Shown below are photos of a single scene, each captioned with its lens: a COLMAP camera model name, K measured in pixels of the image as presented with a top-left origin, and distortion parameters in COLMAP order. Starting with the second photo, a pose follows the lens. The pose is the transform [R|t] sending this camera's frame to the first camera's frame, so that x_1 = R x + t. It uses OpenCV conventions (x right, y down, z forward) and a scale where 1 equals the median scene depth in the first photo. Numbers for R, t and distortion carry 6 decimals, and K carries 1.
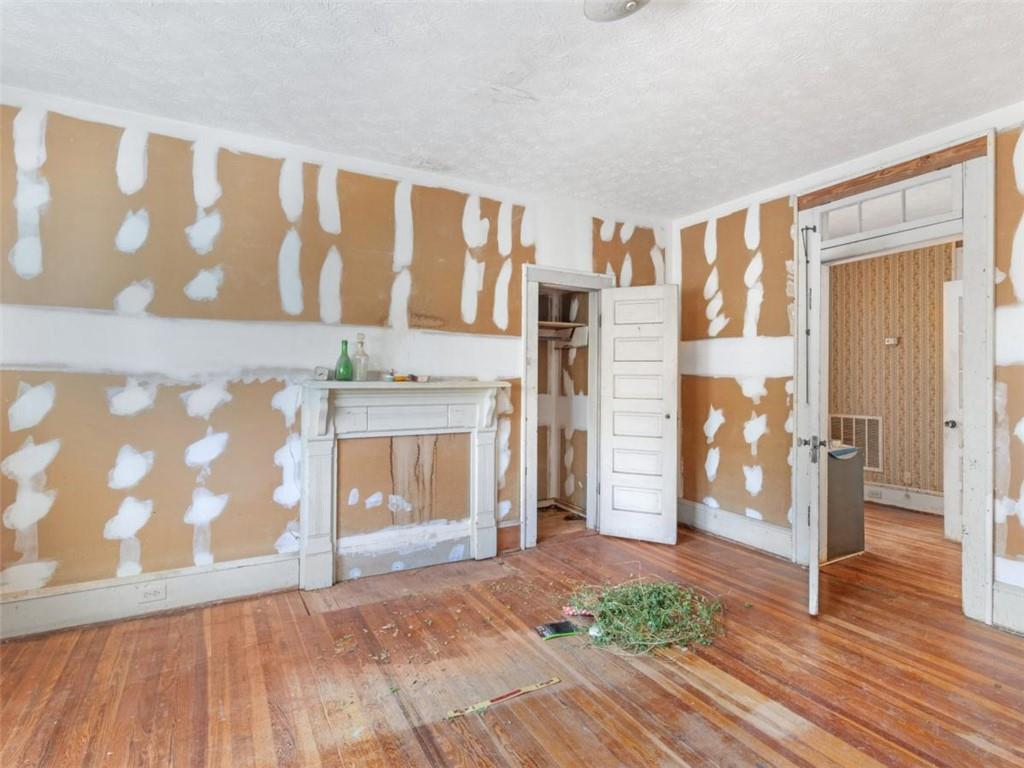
lens RADIAL K [[579.1, 0, 512.7], [0, 579.1, 374.3], [0, 0, 1]] dist [0.003370, -0.000730]
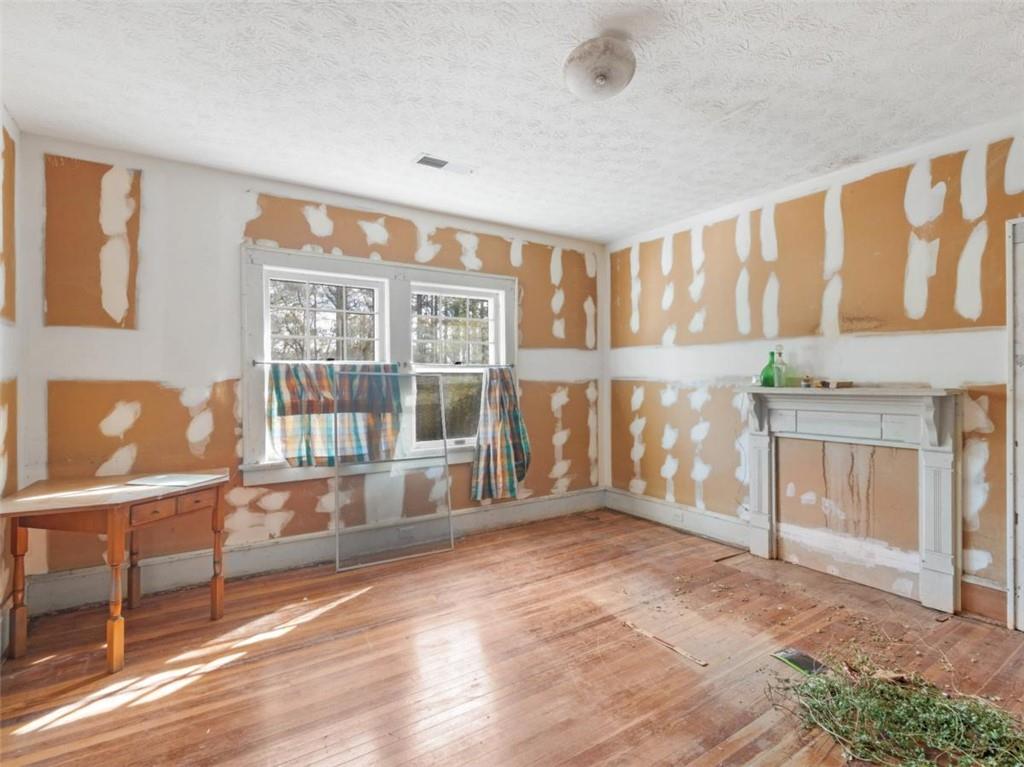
lens RADIAL K [[535.4, 0, 512.7], [0, 535.4, 385.9], [0, 0, 1]] dist [0.000281, -0.000013]
pose [[0.009488, 0.004146, -0.999946, 0.770086], [0.006994, 0.999967, 0.004212, 0.001682], [0.999931, -0.007033, 0.009459, 0.460066]]
